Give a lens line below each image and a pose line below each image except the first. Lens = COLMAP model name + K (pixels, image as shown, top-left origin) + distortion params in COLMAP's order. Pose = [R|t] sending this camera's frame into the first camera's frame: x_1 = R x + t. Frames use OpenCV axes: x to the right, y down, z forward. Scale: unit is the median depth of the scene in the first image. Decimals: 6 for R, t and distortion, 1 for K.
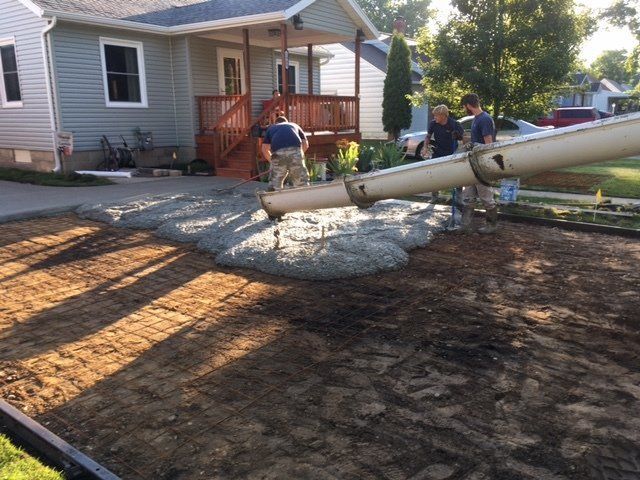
lens RADIAL K [[540.8, 0, 323.8], [0, 540.8, 246.3], [0, 0, 1]] dist [0.073516, -0.090220]
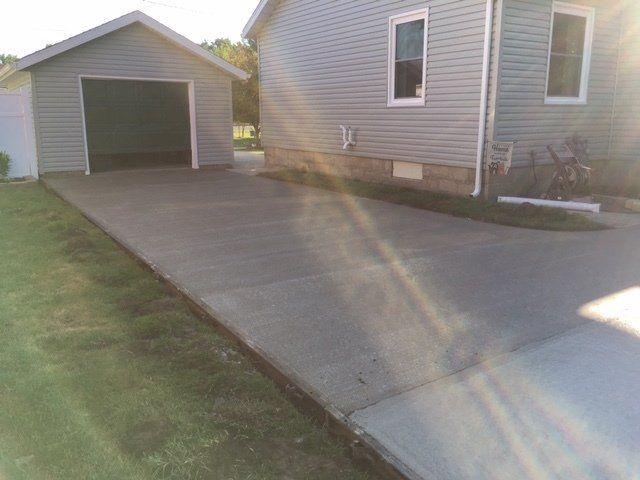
lens RADIAL K [[540.8, 0, 323.5], [0, 540.8, 242.5], [0, 0, 1]] dist [0.073516, -0.090220]
pose [[0.934465, 0.087599, -0.345111, -0.775673], [-0.088479, 0.995990, 0.013236, -0.127266], [0.344887, 0.018167, 0.938468, 0.507642]]
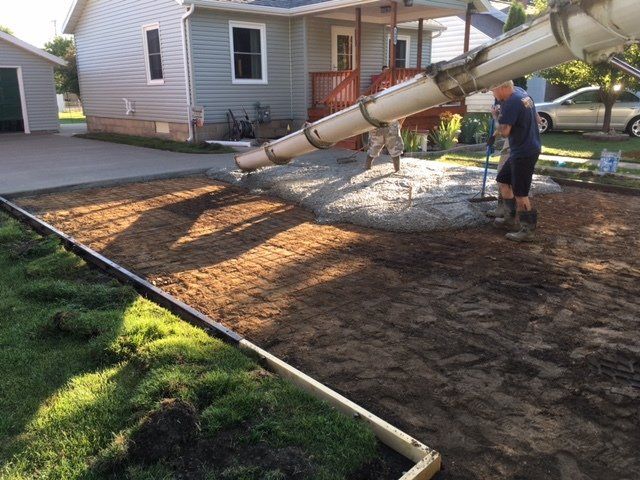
lens RADIAL K [[540.8, 0, 318.9], [0, 540.8, 238.8], [0, 0, 1]] dist [0.073516, -0.090220]
pose [[0.977666, 0.047965, -0.204619, 0.039191], [-0.041503, 0.998498, 0.035759, 0.030635], [0.206027, -0.026468, 0.978188, -0.124609]]
